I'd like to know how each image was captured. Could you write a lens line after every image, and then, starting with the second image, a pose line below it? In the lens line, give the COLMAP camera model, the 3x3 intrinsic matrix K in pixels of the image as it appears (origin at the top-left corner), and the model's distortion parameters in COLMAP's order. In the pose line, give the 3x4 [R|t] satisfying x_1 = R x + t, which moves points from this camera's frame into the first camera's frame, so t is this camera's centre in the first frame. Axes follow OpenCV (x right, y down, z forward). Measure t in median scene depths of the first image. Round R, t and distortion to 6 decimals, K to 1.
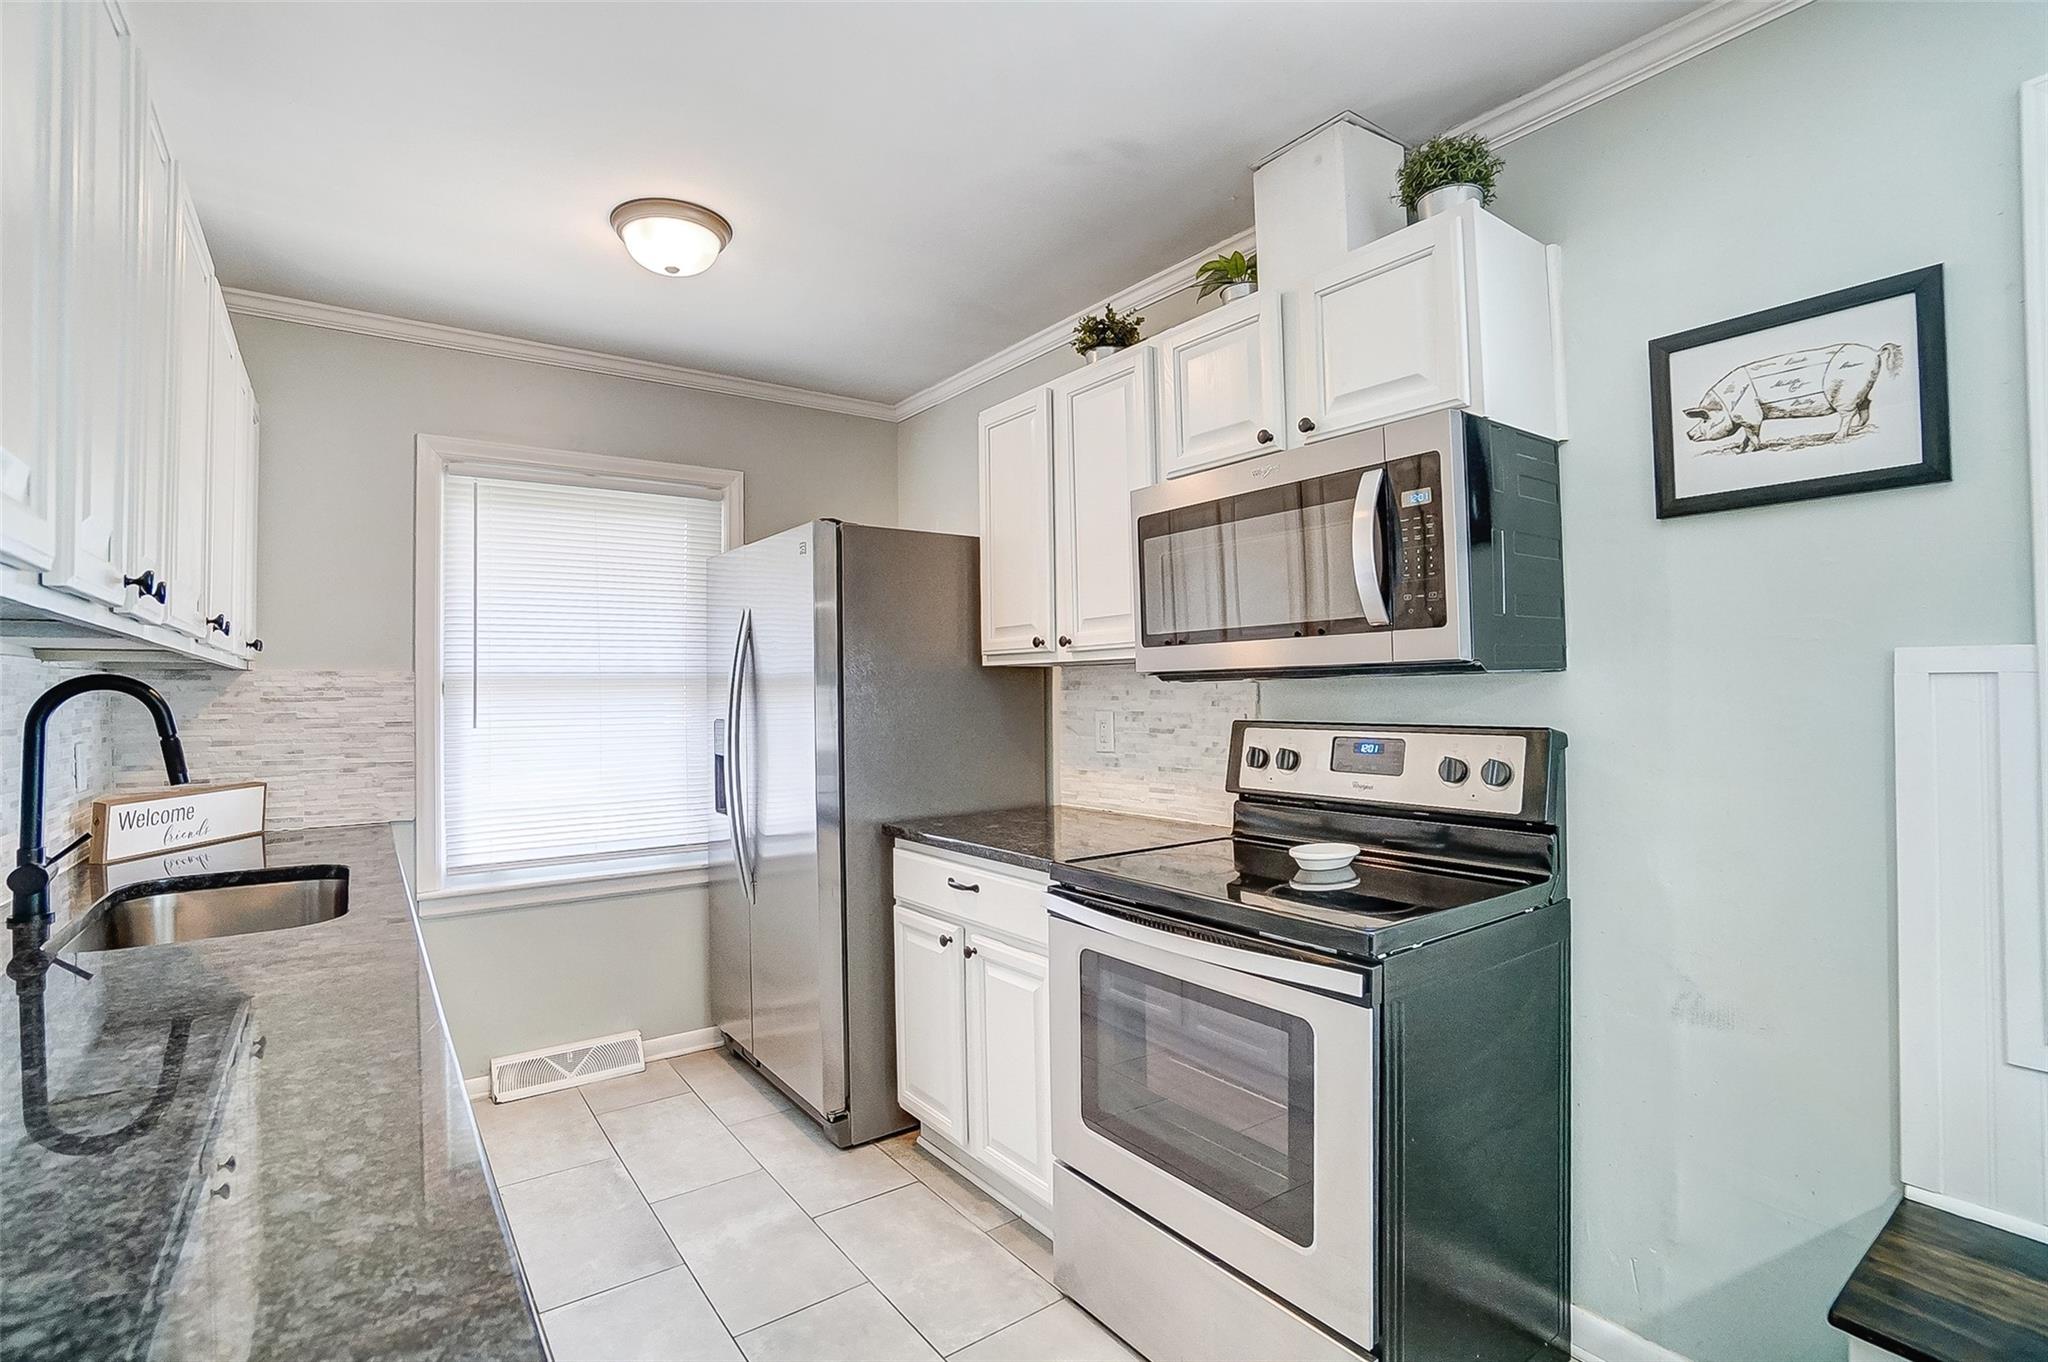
lens RADIAL K [[932.7, 0, 1012.3], [0, 932.7, 679.7], [0, 0, 1]] dist [-0.000206, 0.000113]
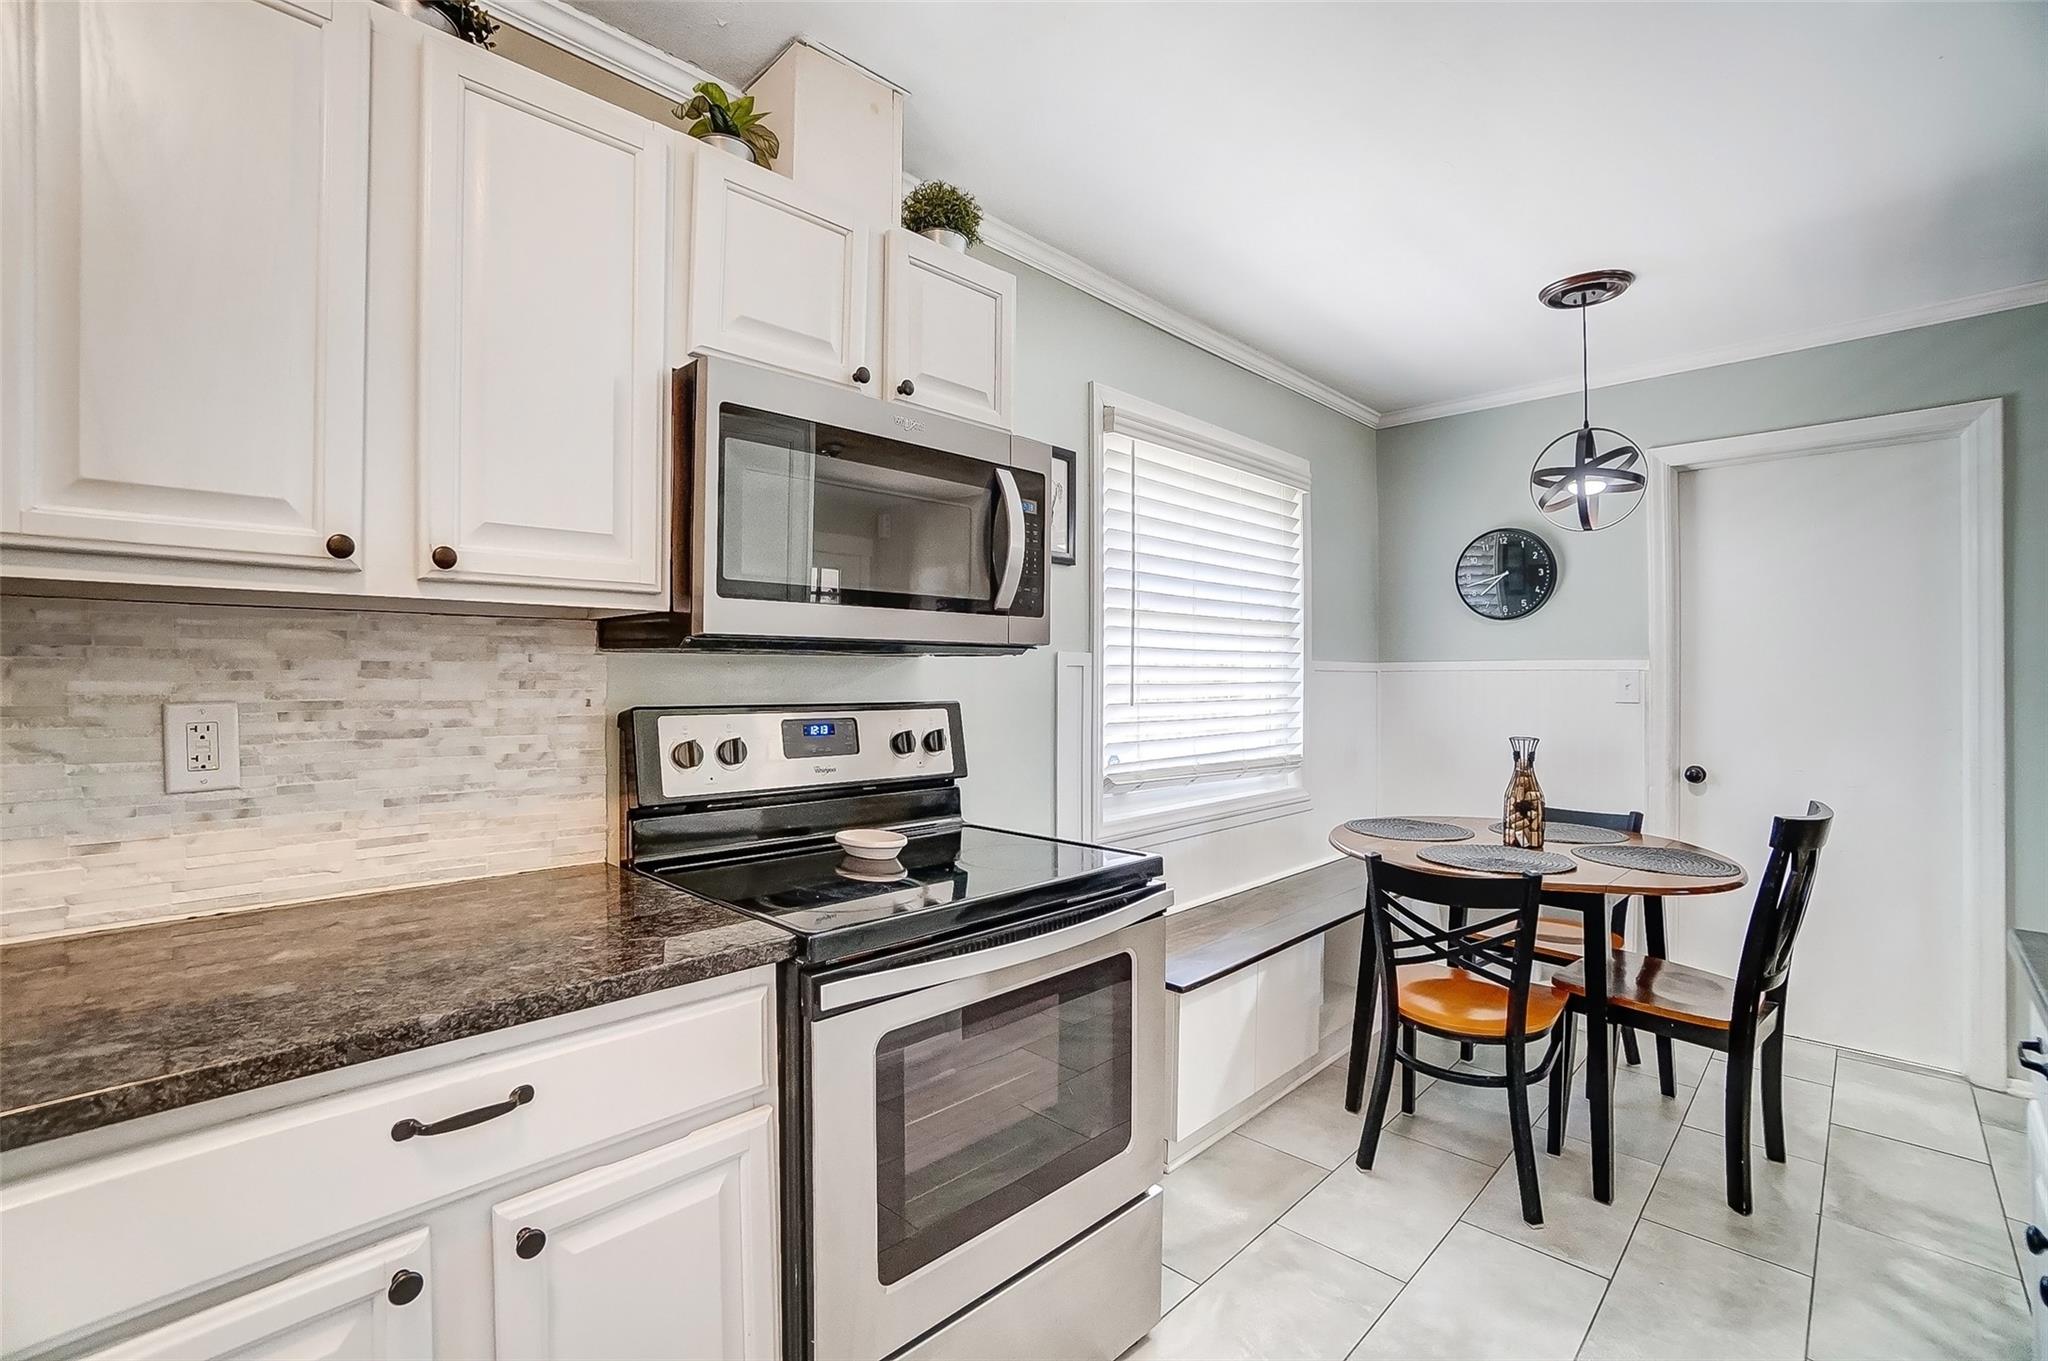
lens RADIAL K [[932.7, 0, 1008.3], [0, 932.7, 672.9], [0, 0, 1]] dist [-0.000206, 0.000113]
pose [[-0.138748, 0.014838, 0.990217, -0.520069], [-0.017060, 0.999704, -0.017370, 0.025886], [-0.990181, -0.019304, -0.138454, 0.841367]]
